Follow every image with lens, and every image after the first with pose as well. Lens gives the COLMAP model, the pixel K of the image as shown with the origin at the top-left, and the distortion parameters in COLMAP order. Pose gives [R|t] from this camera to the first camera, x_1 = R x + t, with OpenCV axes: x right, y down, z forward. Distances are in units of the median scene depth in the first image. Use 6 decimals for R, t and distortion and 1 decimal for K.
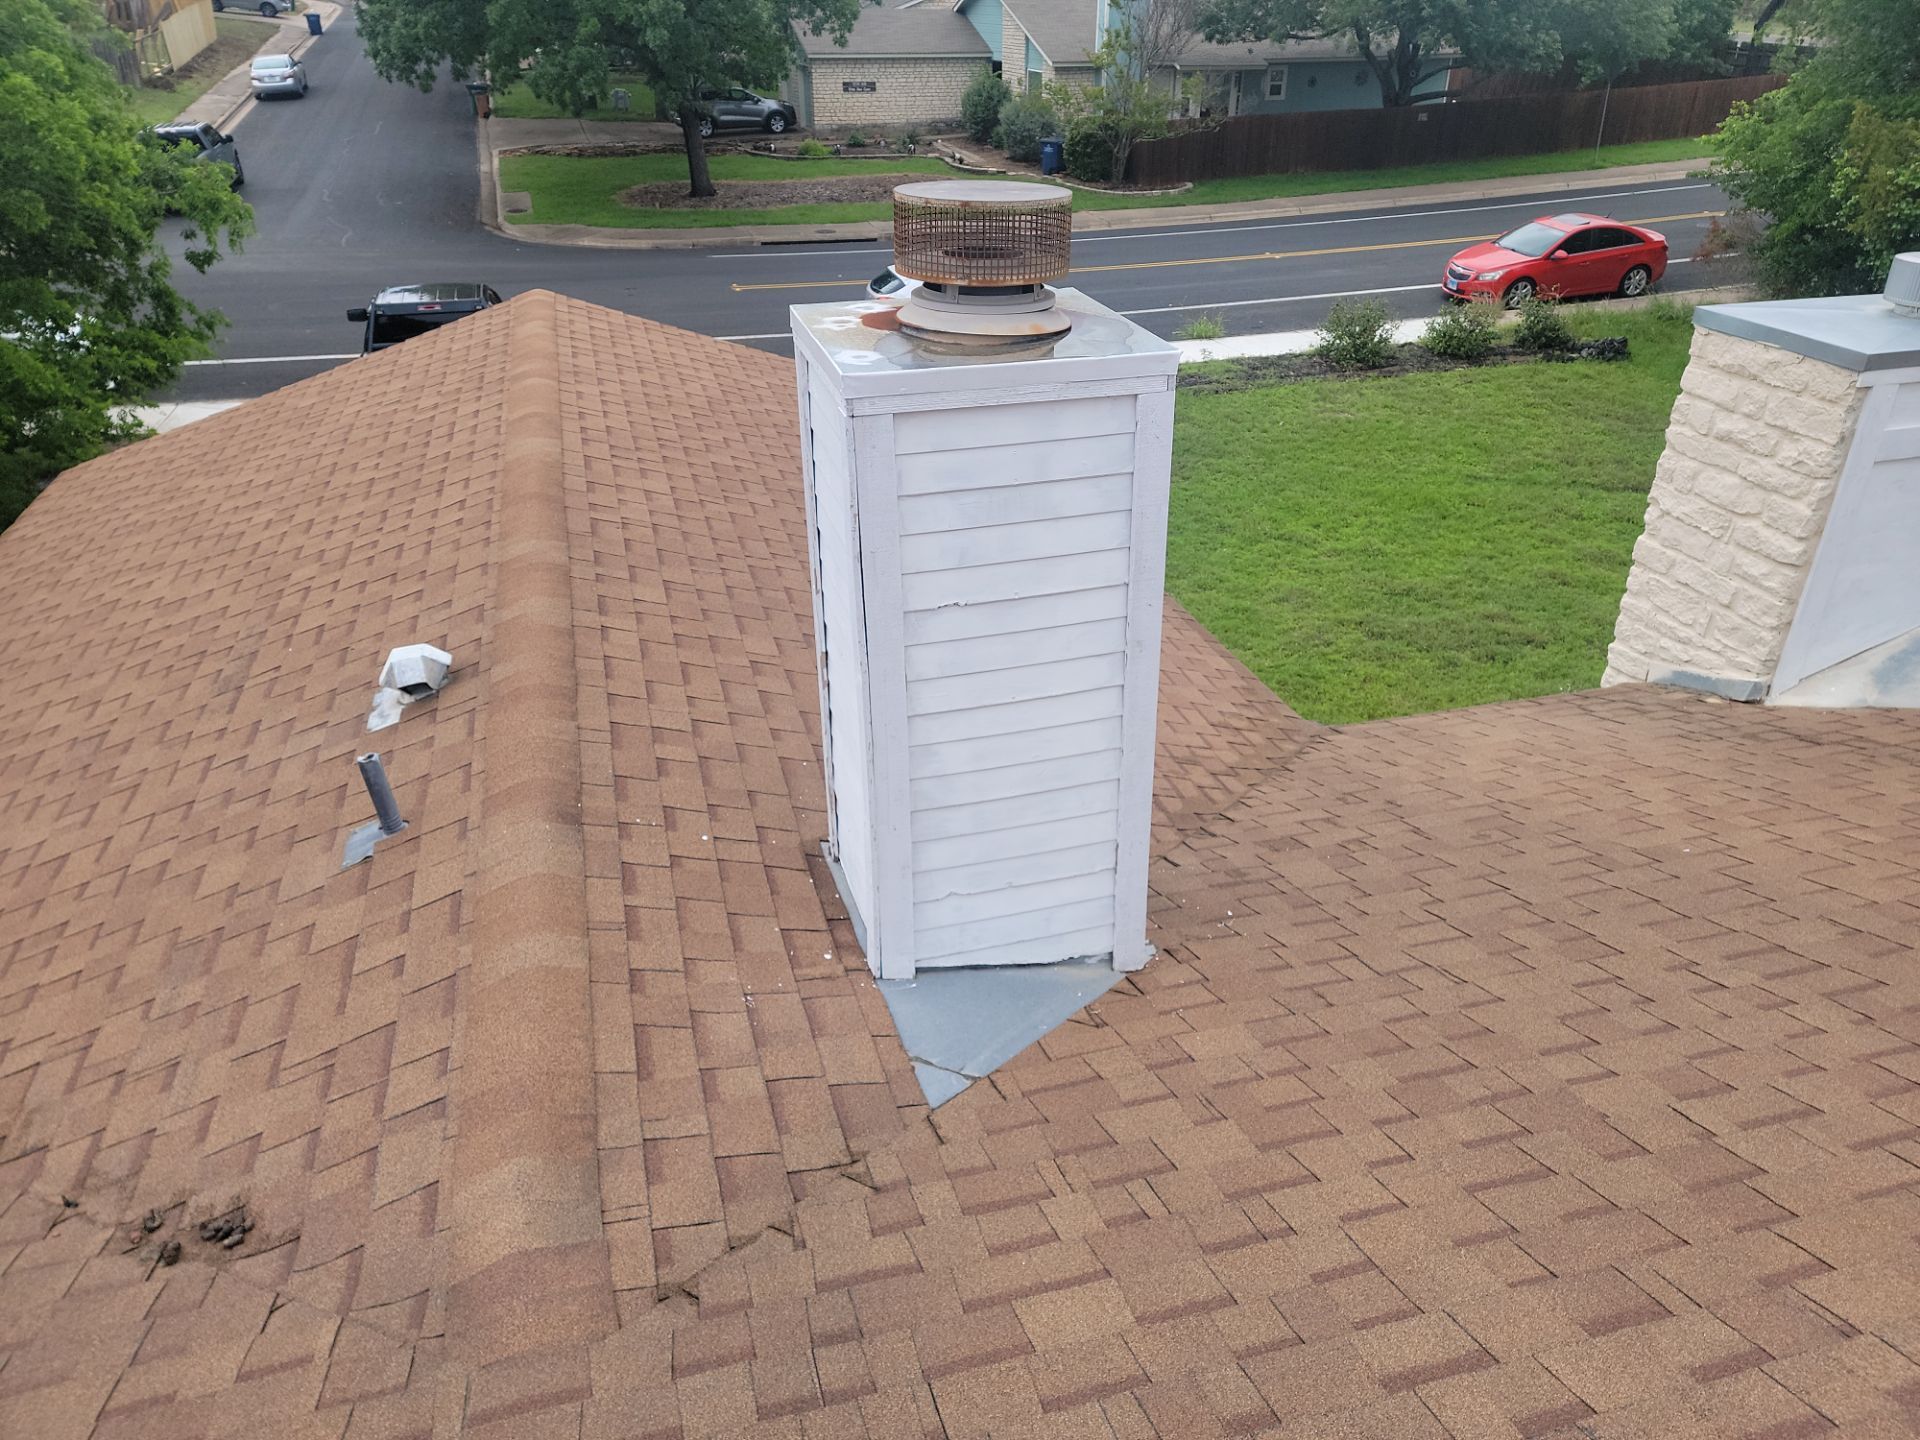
lens RADIAL K [[1311.4, 0, 972.4], [0, 1311.4, 721.7], [0, 0, 1]] dist [0.089872, -0.078505]
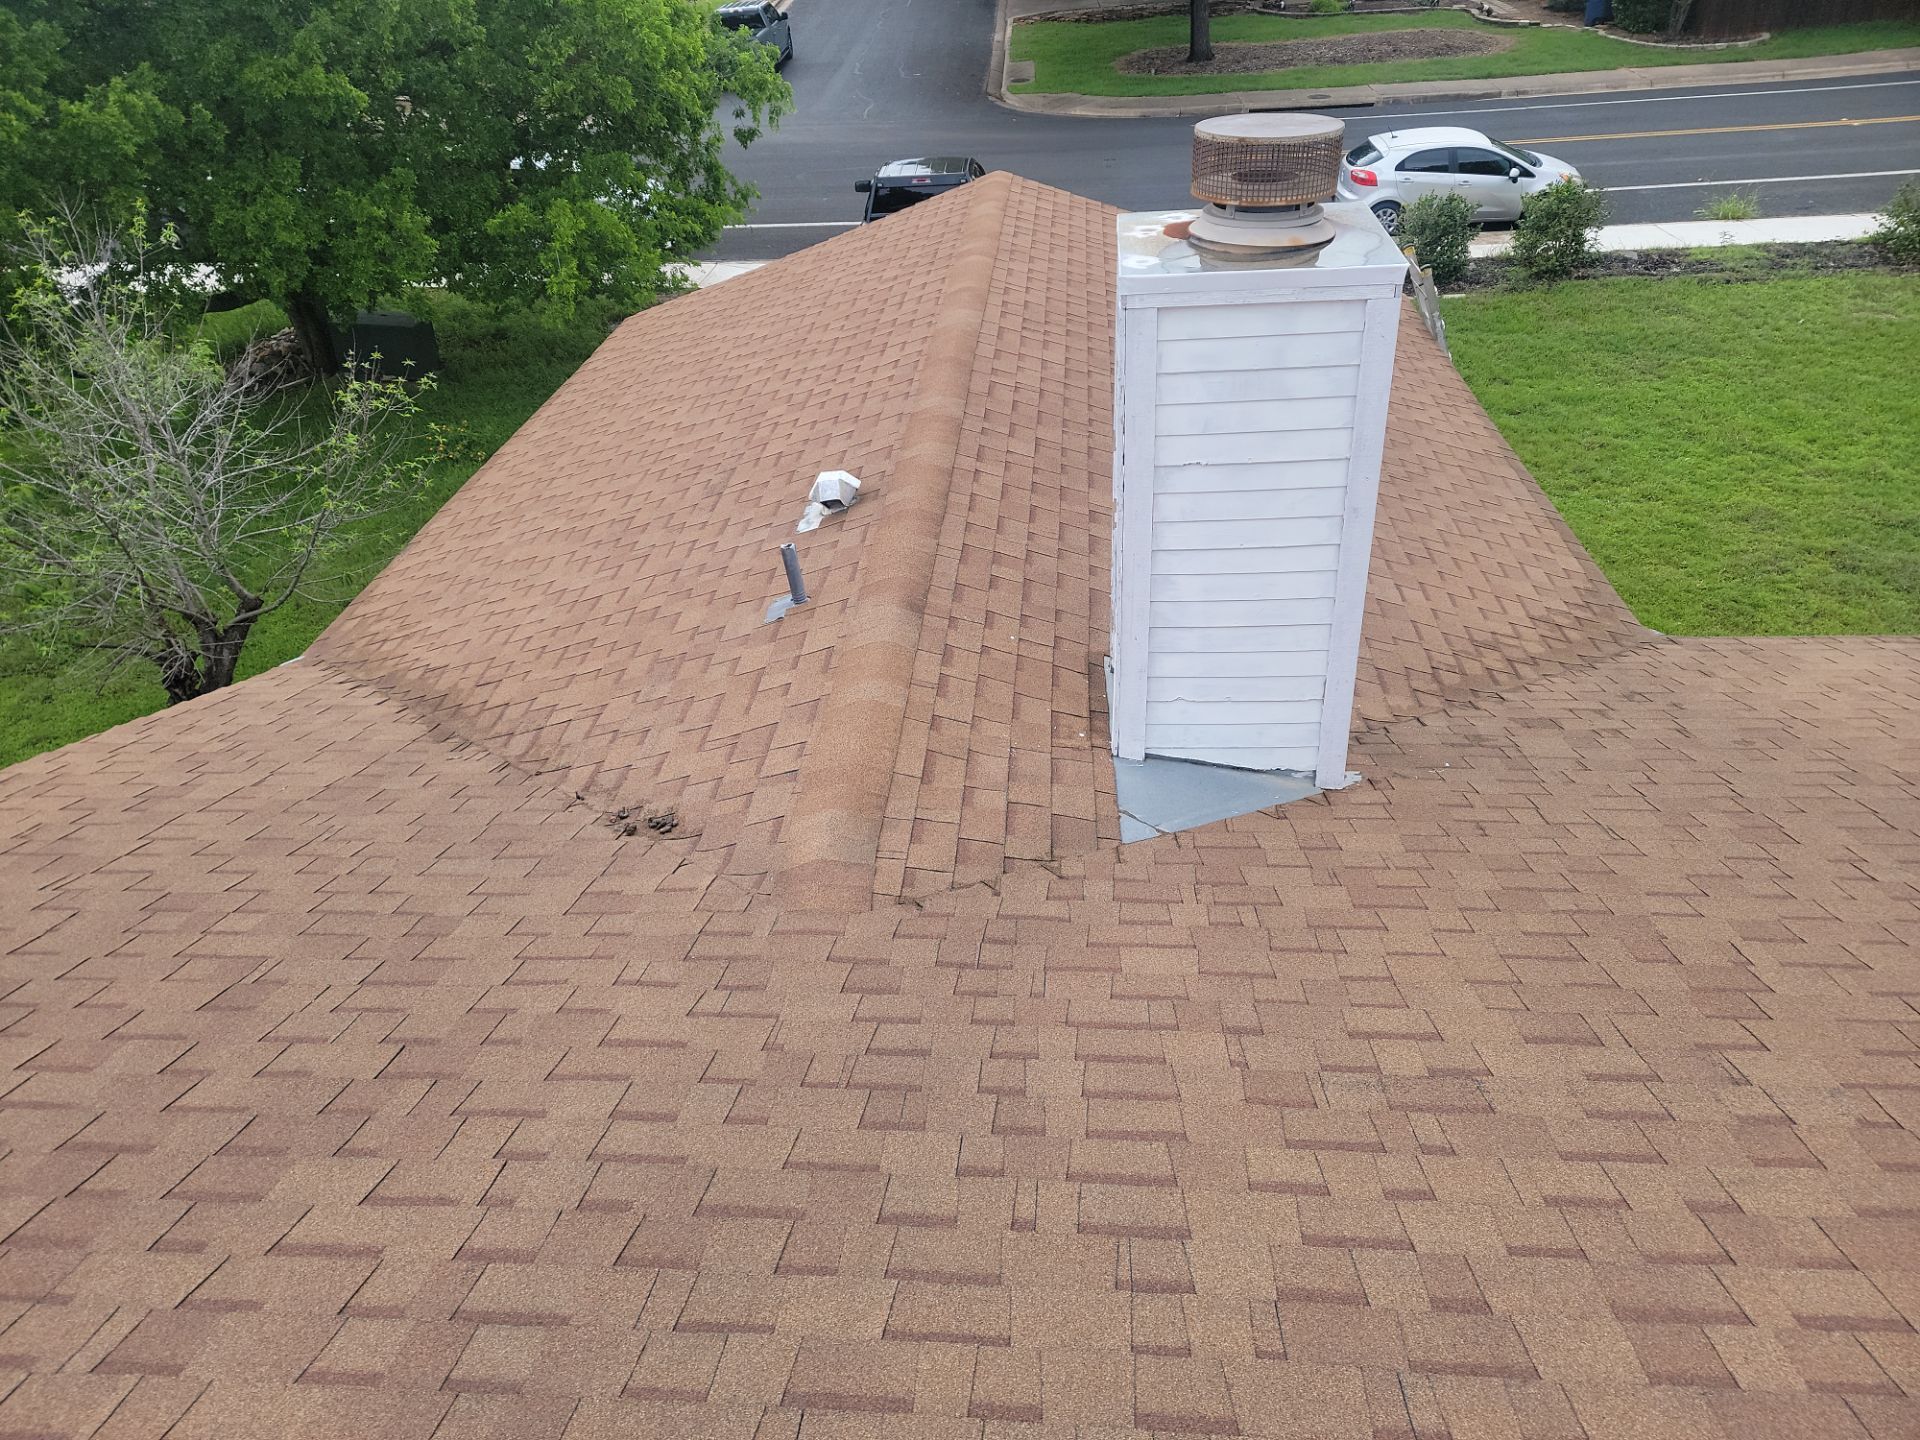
lens RADIAL K [[1311.4, 0, 972.4], [0, 1311.4, 721.7], [0, 0, 1]] dist [0.089872, -0.078505]
pose [[0.938744, 0.146947, -0.311715, 0.155560], [-0.118532, 0.987023, 0.108332, 0.031534], [0.323589, -0.064748, 0.943980, -0.207461]]
